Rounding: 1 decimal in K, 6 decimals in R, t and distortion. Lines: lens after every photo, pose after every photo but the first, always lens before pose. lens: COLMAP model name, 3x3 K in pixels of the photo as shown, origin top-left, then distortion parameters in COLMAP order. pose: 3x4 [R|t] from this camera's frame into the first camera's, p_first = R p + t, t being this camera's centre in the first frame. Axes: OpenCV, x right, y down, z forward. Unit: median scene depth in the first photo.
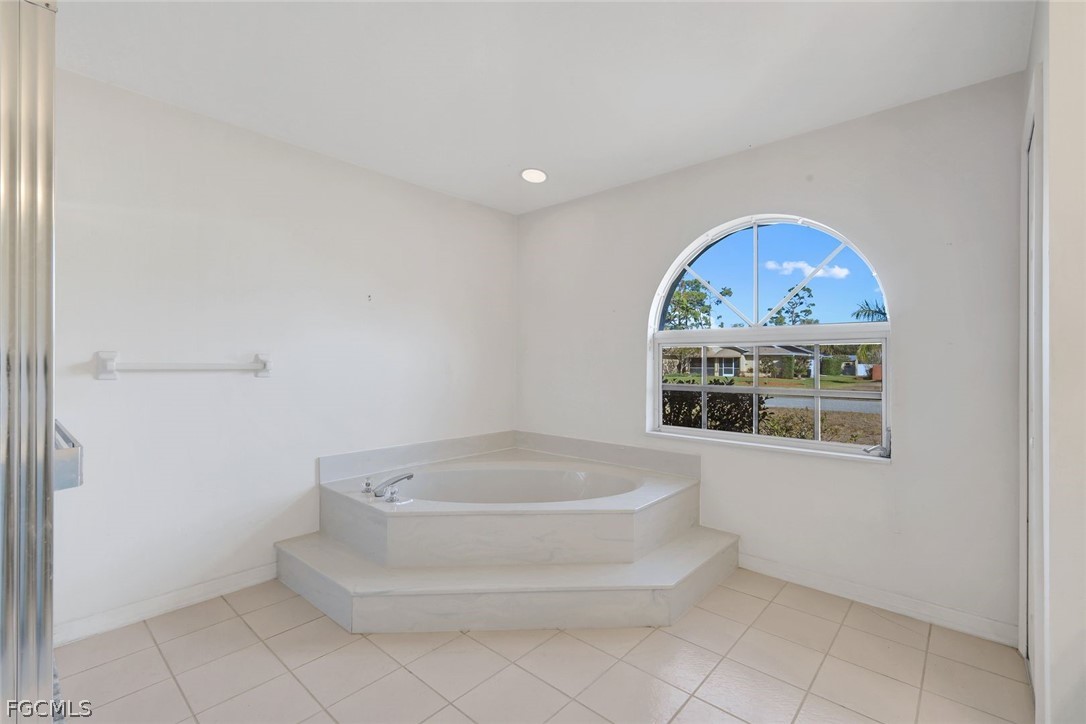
lens RADIAL K [[484.6, 0, 542.2], [0, 484.6, 353.2], [0, 0, 1]] dist [0.004132, 0.000023]
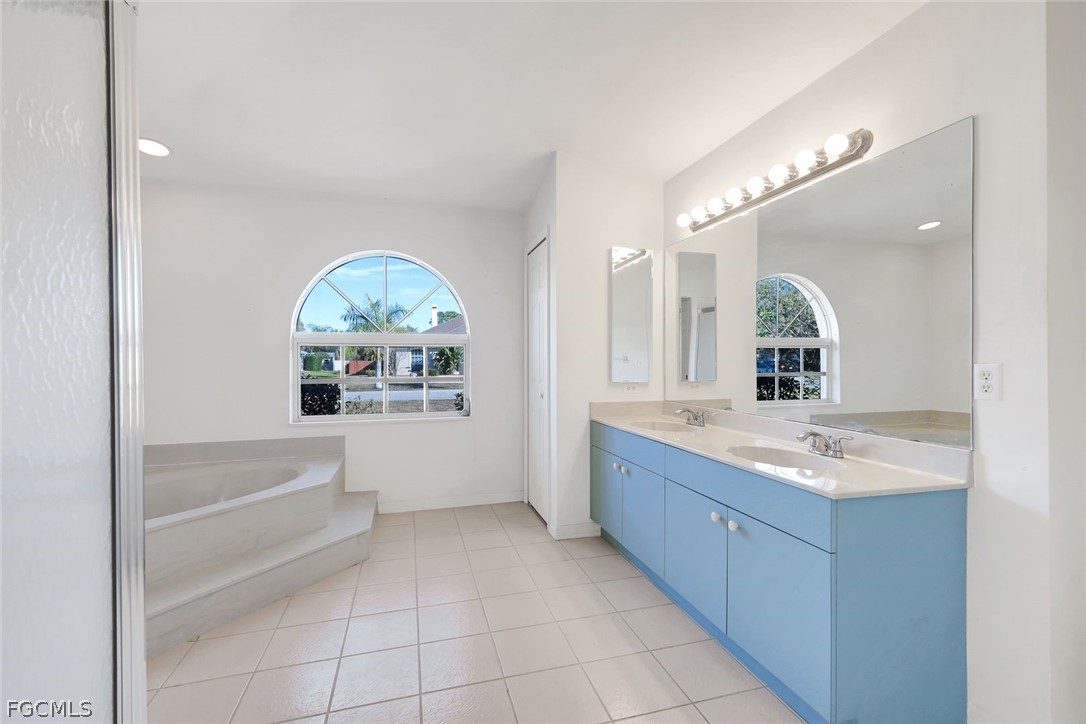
lens RADIAL K [[484.6, 0, 540.8], [0, 484.6, 363.0], [0, 0, 1]] dist [0.004132, 0.000023]
pose [[0.531311, -0.015465, 0.847036, -0.493716], [-0.006705, 0.999725, 0.022458, -0.002449], [-0.847150, -0.017611, 0.531061, -0.073282]]
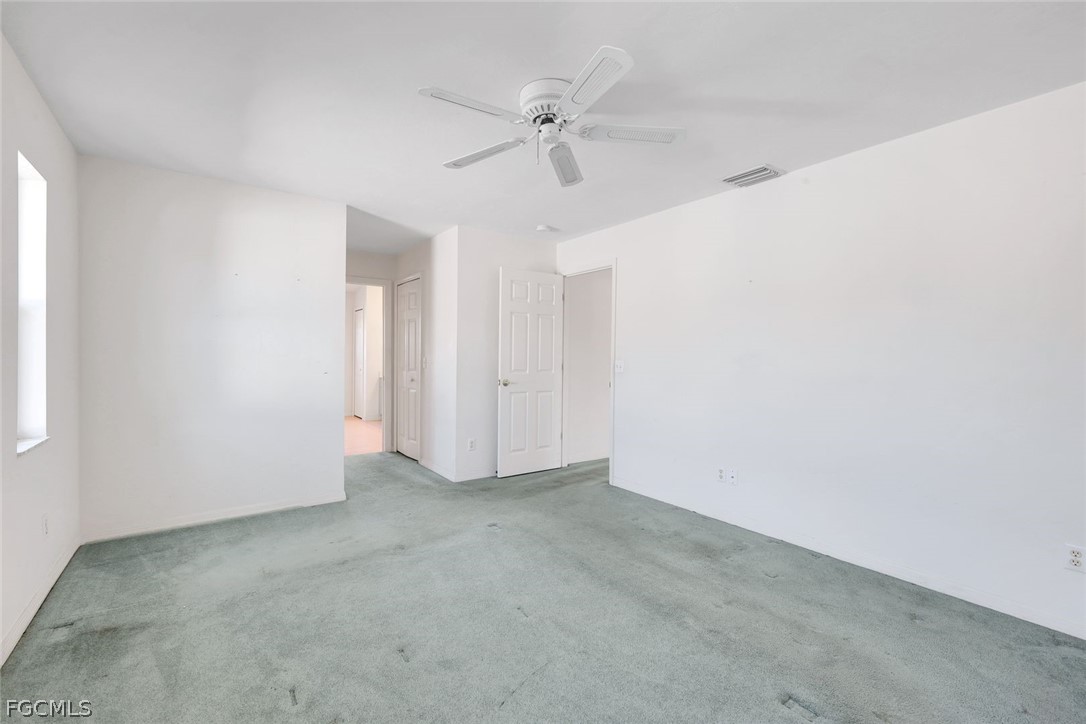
lens RADIAL K [[484.6, 0, 542.0], [0, 484.6, 359.3], [0, 0, 1]] dist [0.004132, 0.000023]
pose [[0.211983, 0.000025, 0.977273, -2.651300], [-0.021063, 0.999768, 0.004543, 0.007539], [-0.977046, -0.021547, 0.211935, -1.486849]]
